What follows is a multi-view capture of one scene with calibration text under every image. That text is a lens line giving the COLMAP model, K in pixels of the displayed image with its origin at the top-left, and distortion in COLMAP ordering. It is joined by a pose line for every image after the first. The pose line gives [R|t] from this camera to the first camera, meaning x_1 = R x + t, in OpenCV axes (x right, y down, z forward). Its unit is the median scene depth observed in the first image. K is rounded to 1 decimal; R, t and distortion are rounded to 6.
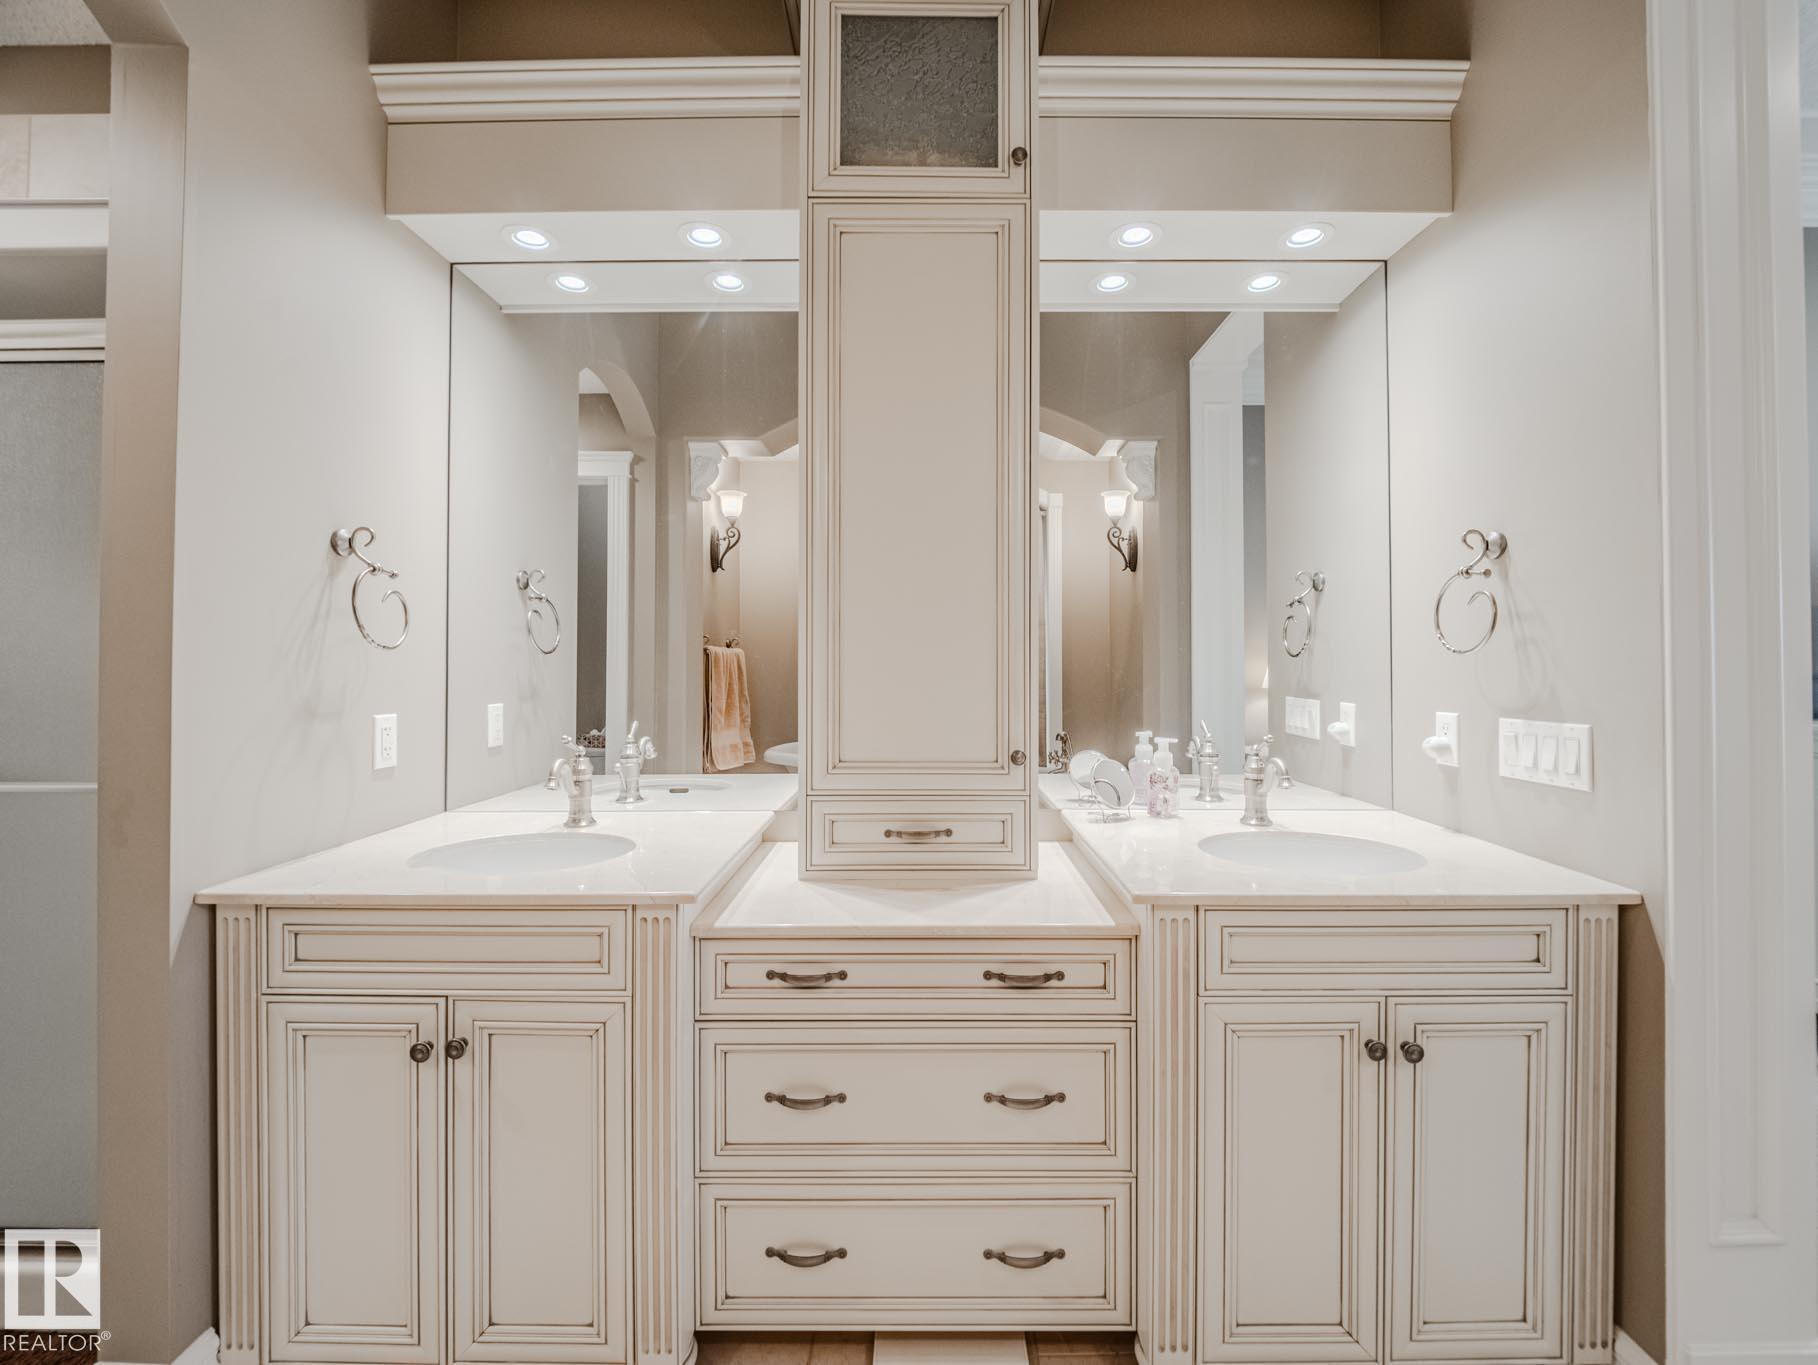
lens RADIAL K [[759.3, 0, 914.9], [0, 759.3, 654.9], [0, 0, 1]] dist [-0.002090, -0.008608]
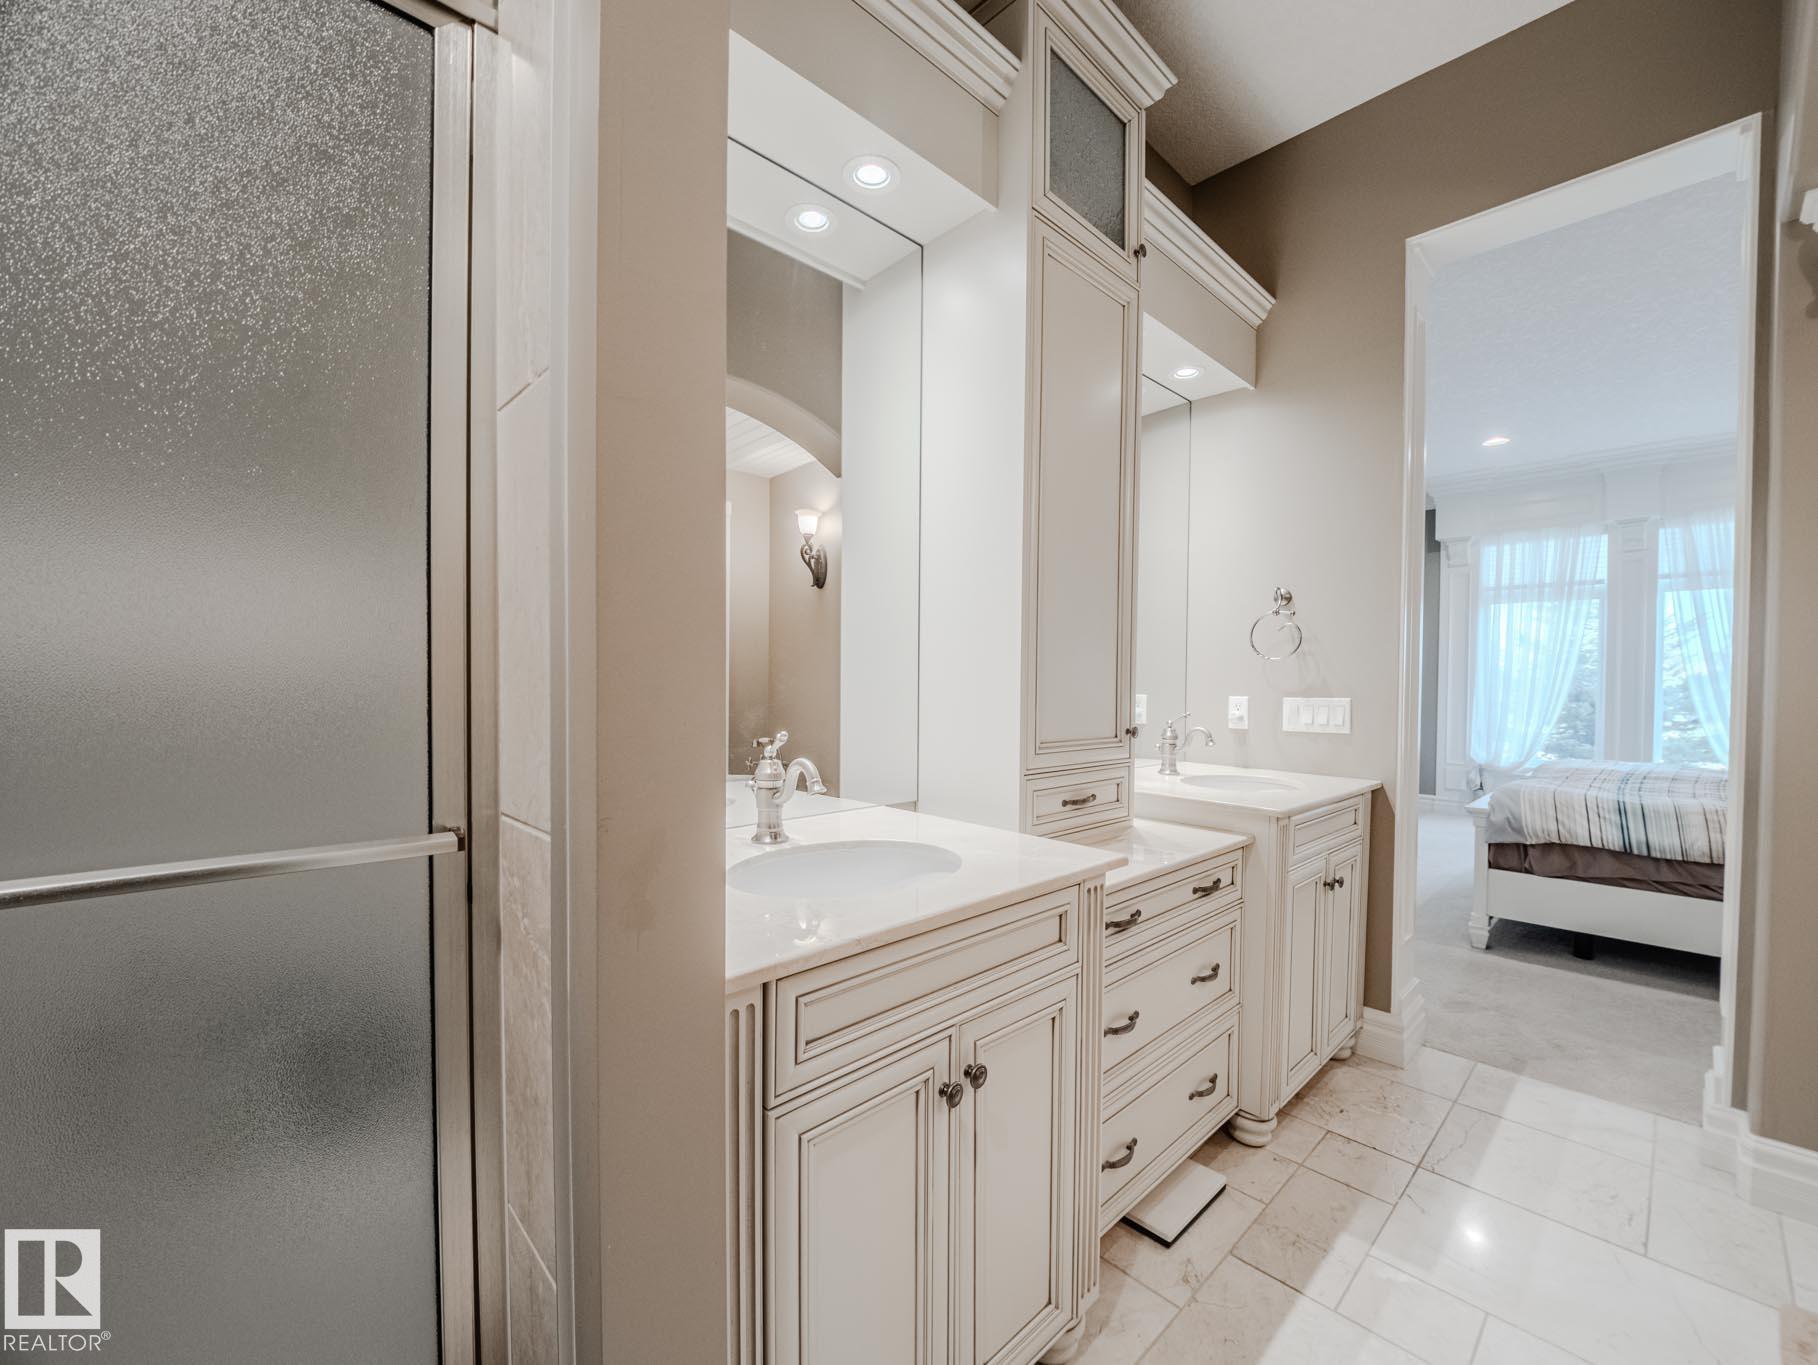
lens RADIAL K [[741.7, 0, 924.1], [0, 741.7, 701.0], [0, 0, 1]] dist [0.014670, -0.019035]
pose [[0.715951, -0.012303, 0.698042, -0.981678], [-0.013995, 0.999391, 0.031969, 0.046866], [-0.698010, -0.032657, 0.715343, 0.347784]]
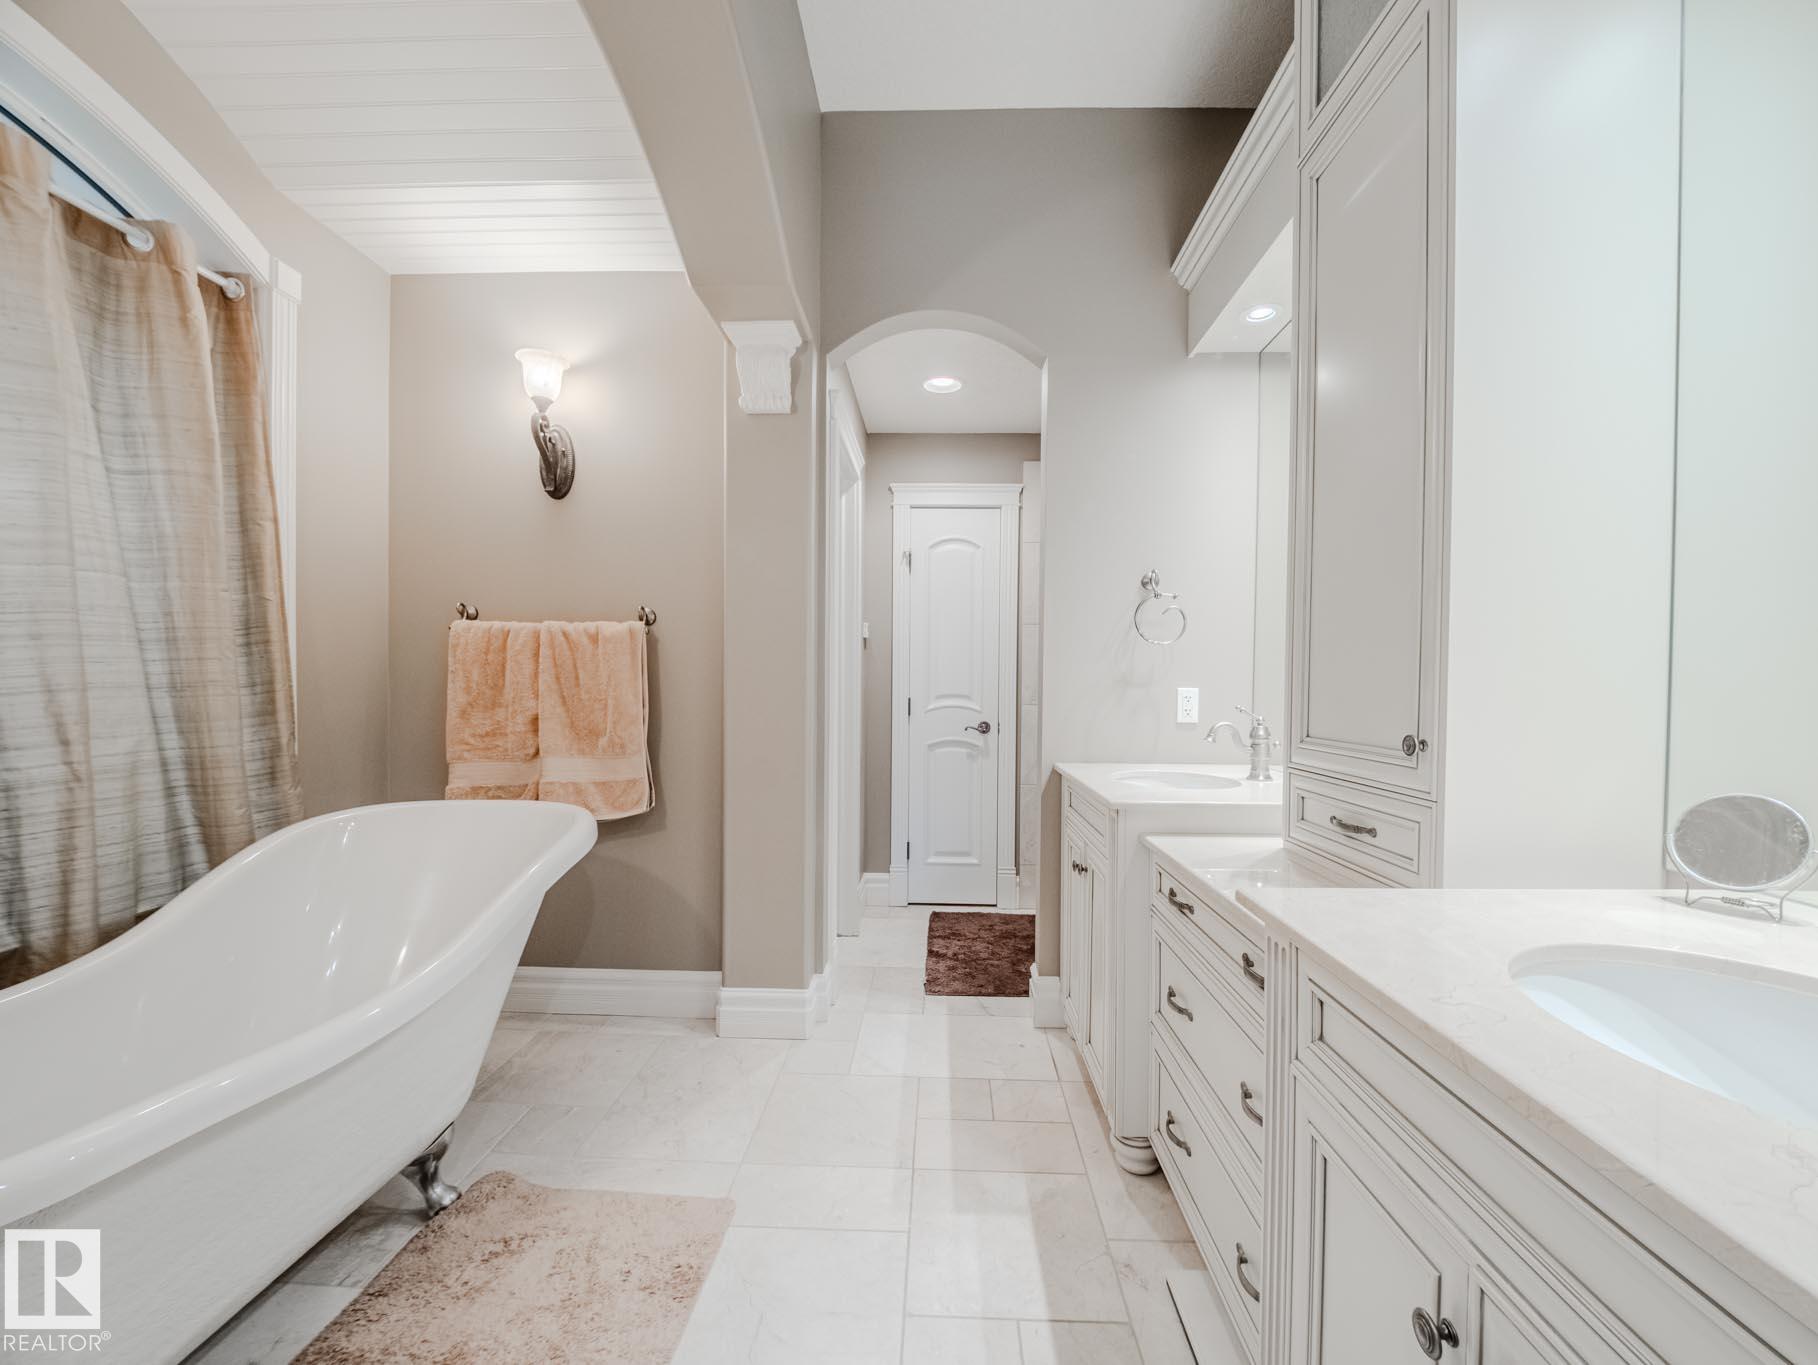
lens RADIAL K [[741.7, 0, 924.1], [0, 741.7, 701.0], [0, 0, 1]] dist [0.014670, -0.019035]
pose [[-0.015877, 0.024969, -0.999562, 0.862317], [0.005137, 0.999677, 0.024891, 0.069104], [0.999861, -0.004739, -0.016001, 0.529344]]
